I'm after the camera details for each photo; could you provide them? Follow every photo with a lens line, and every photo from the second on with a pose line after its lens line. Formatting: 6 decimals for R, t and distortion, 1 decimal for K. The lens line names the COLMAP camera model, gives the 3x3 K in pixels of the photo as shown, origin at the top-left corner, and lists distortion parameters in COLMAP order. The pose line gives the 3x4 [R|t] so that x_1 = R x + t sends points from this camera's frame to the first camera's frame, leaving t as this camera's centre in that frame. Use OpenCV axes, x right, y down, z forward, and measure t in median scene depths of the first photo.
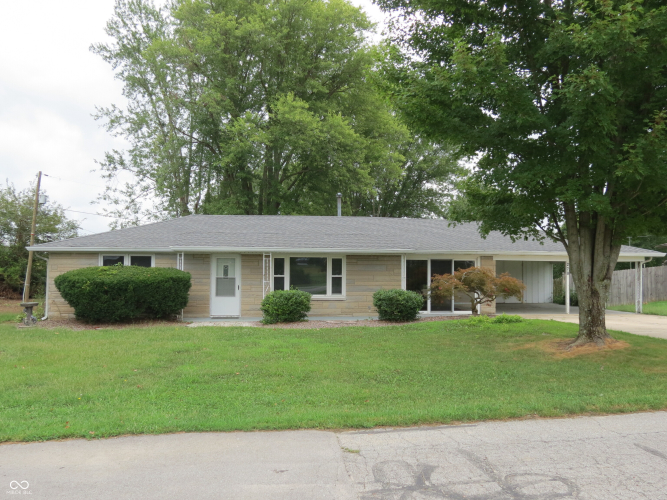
lens RADIAL K [[610.2, 0, 333.5], [0, 610.2, 250.0], [0, 0, 1]] dist [-0.000810, 0.001148]
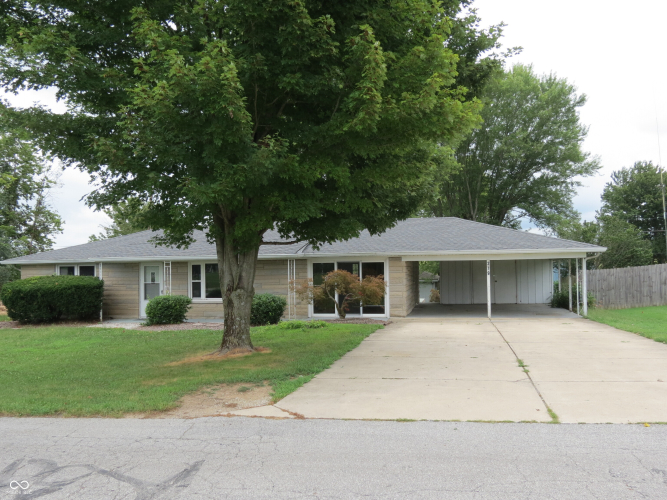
lens RADIAL K [[610.2, 0, 333.5], [0, 610.2, 250.0], [0, 0, 1]] dist [-0.000810, 0.001148]
pose [[0.953657, -0.031826, -0.299208, 0.471353], [0.031850, 0.999481, -0.004796, -0.000346], [0.299205, -0.004956, 0.954176, 0.032989]]
